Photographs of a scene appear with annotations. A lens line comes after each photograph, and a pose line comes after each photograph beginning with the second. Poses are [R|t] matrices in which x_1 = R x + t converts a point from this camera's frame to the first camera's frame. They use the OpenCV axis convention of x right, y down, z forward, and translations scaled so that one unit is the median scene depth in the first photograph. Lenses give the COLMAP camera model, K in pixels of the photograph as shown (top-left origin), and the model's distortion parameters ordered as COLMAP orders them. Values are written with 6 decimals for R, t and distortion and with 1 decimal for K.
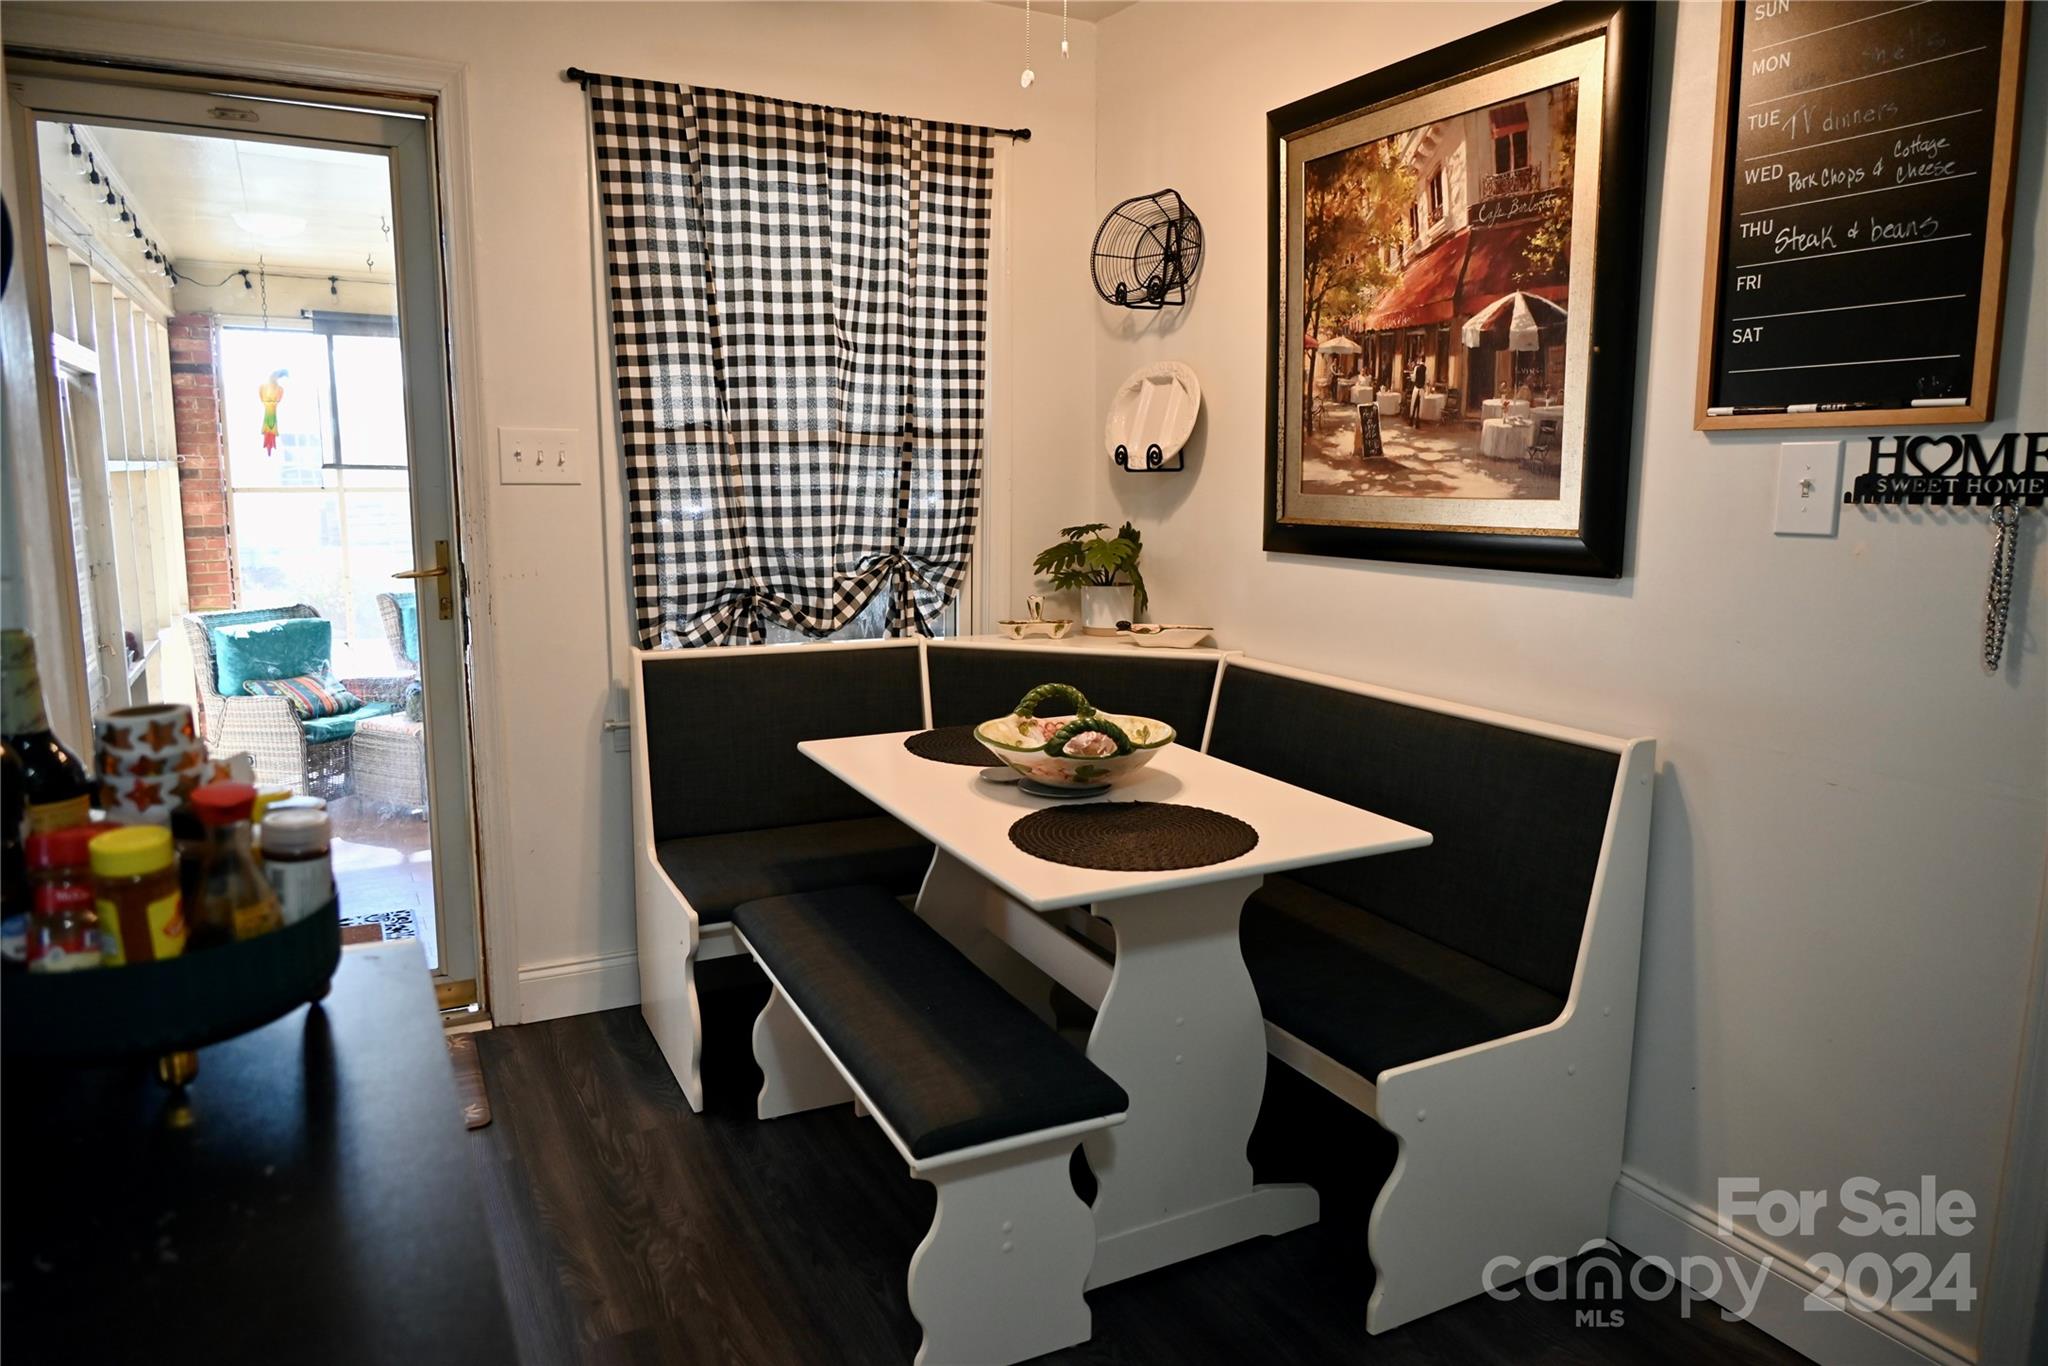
lens RADIAL K [[1331.0, 0, 1031.1], [0, 1331.0, 677.6], [0, 0, 1]] dist [-0.010562, -0.005817]
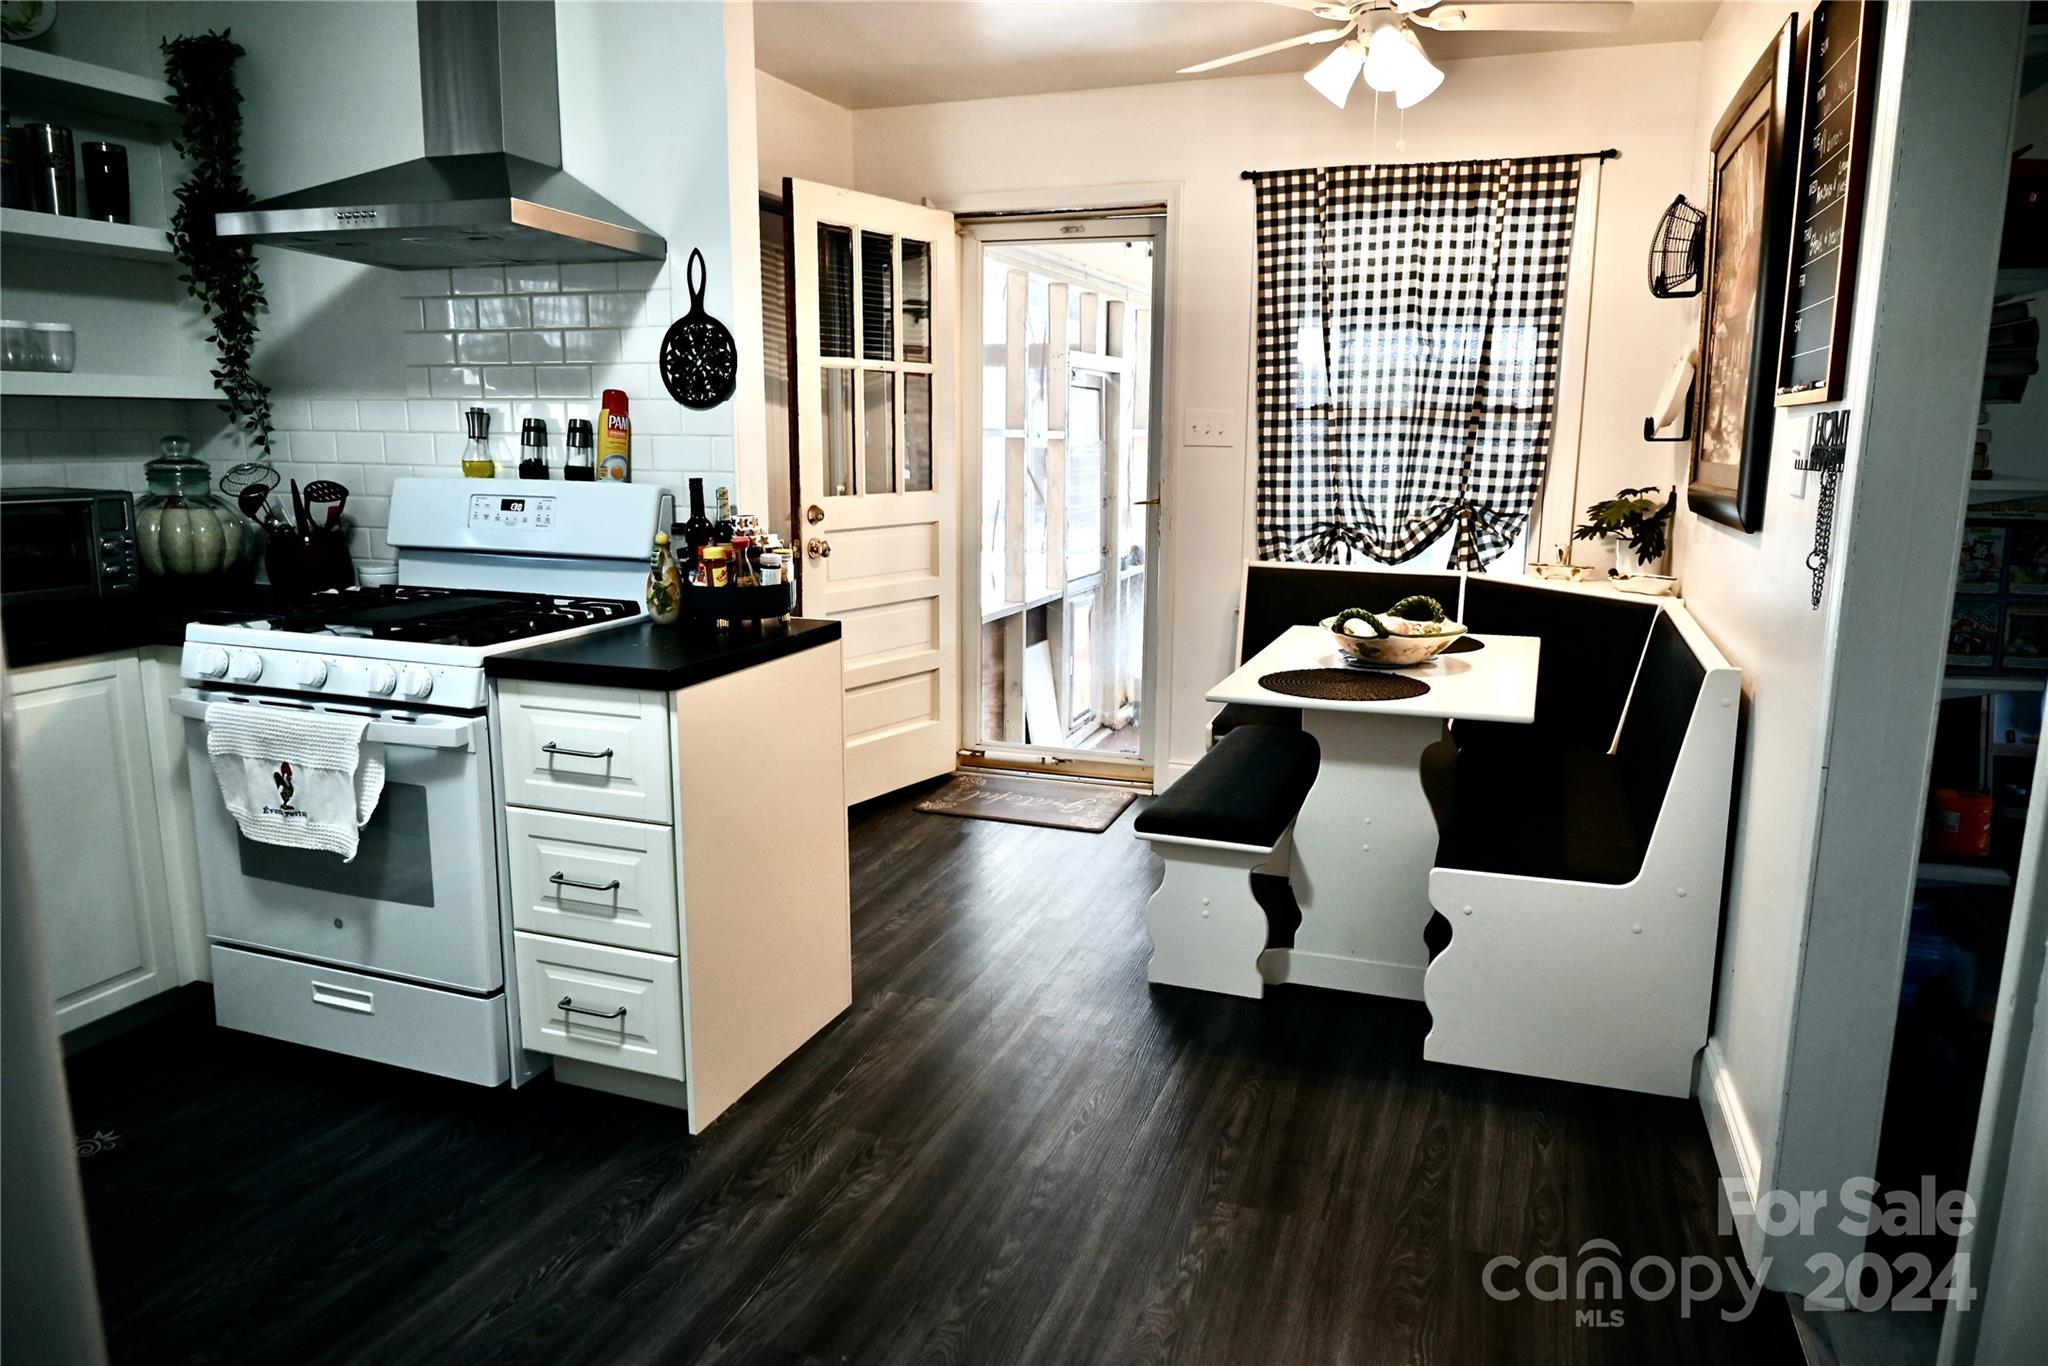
lens RADIAL K [[1331.0, 0, 1016.0], [0, 1331.0, 678.8], [0, 0, 1]] dist [-0.010562, -0.005817]
pose [[0.665668, 0.136475, -0.733662, 0.877495], [-0.117626, 0.990034, 0.077440, 0.036965], [0.736919, 0.034749, 0.675087, -0.259390]]
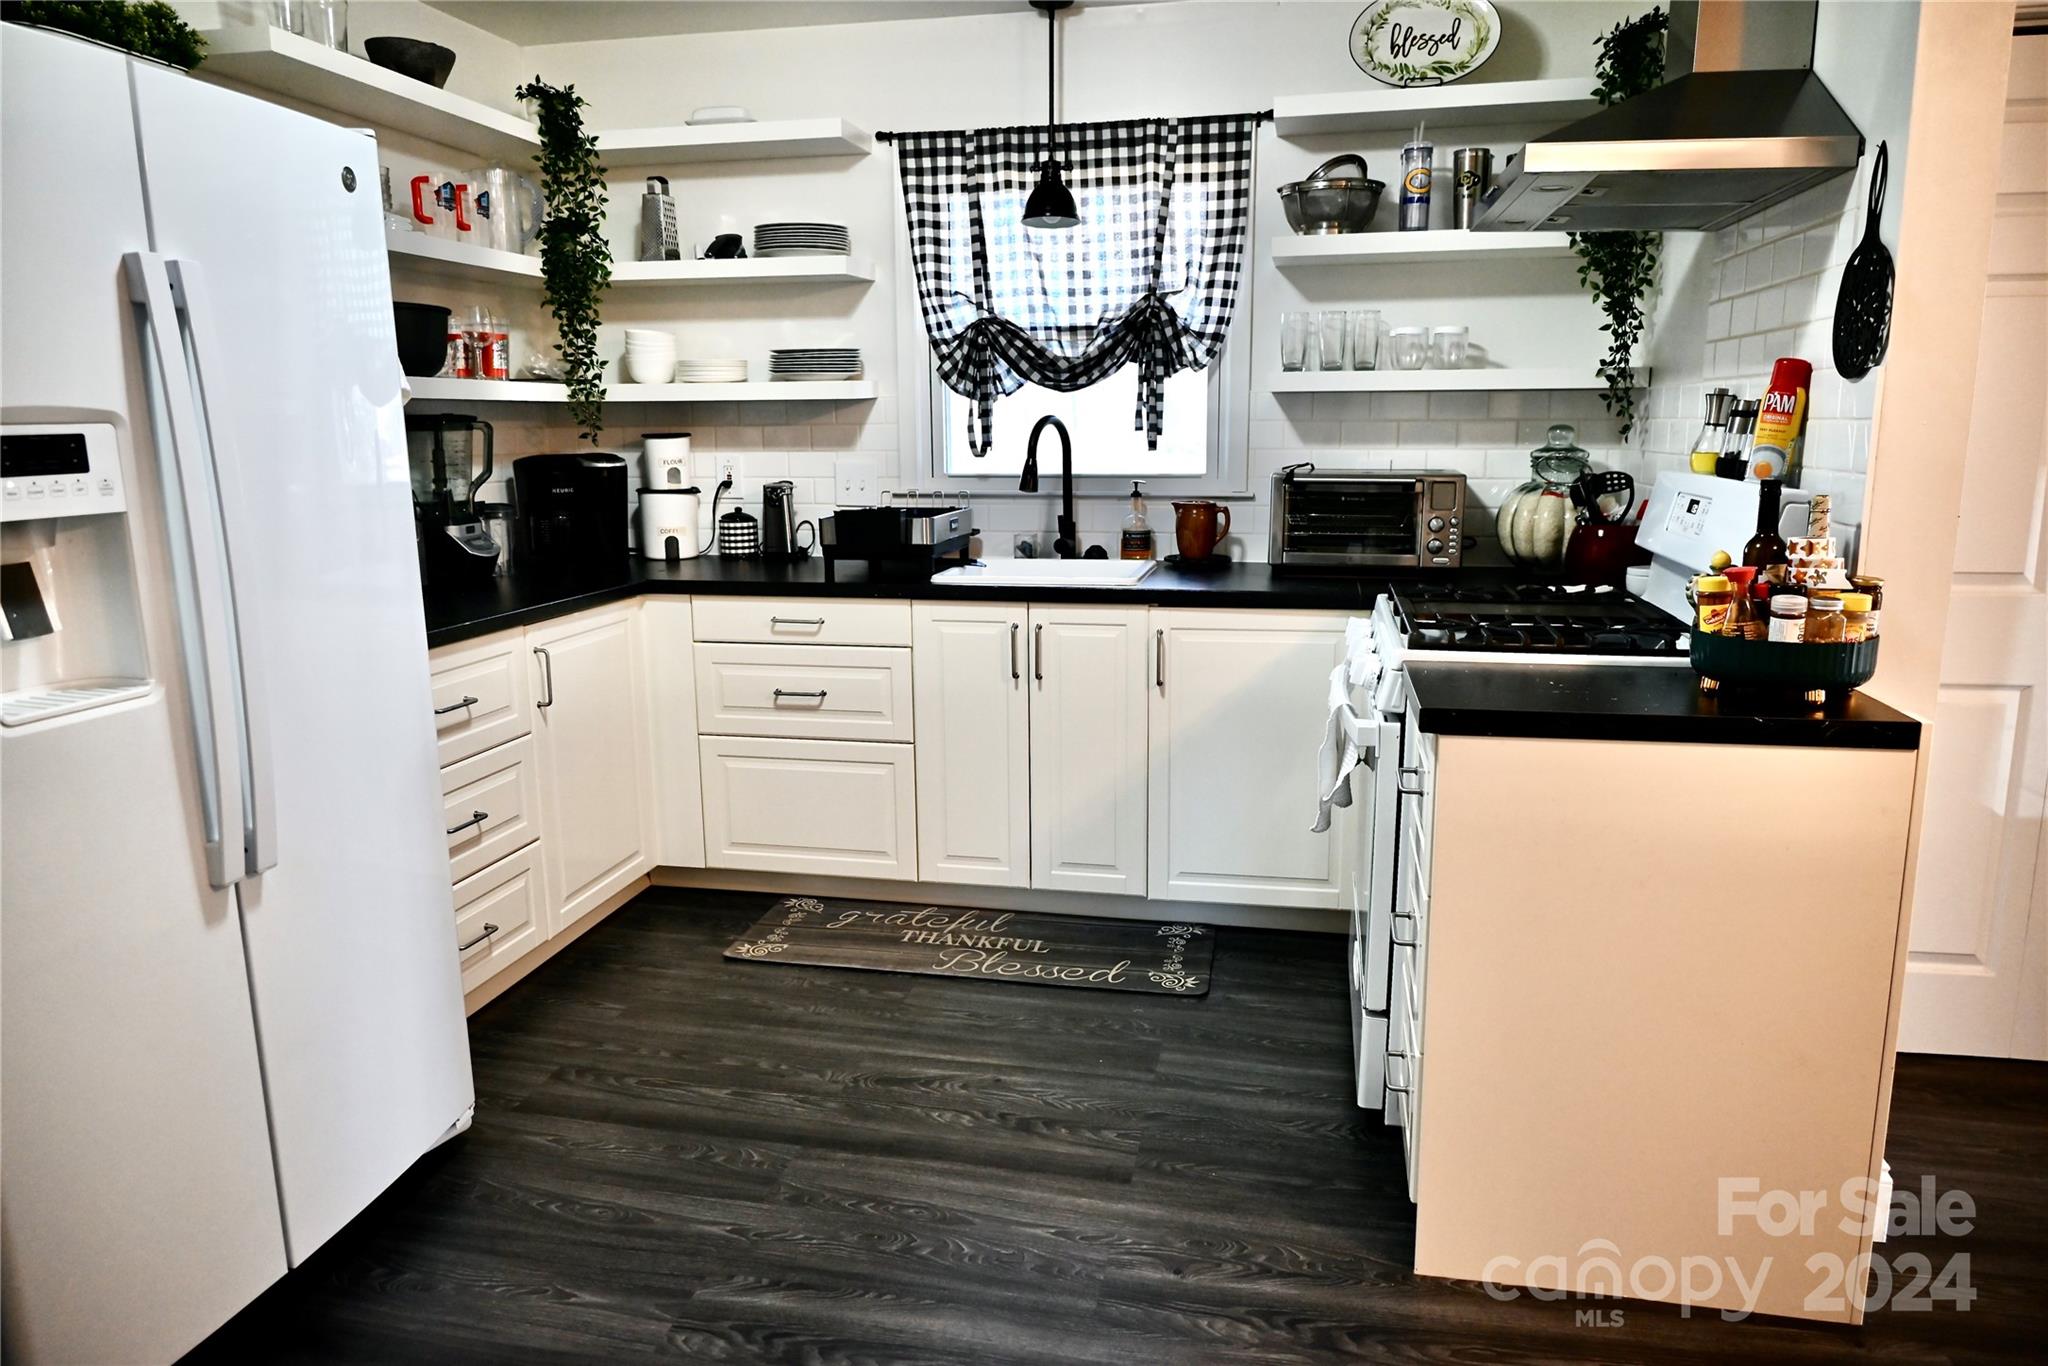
lens RADIAL K [[1331.0, 0, 1031.7], [0, 1331.0, 689.0], [0, 0, 1]] dist [-0.010562, -0.005817]
pose [[-0.631511, 0.145065, -0.761676, 0.728225], [-0.123605, 0.950945, 0.283593, -0.078956], [0.765452, 0.273239, -0.582601, 0.567581]]
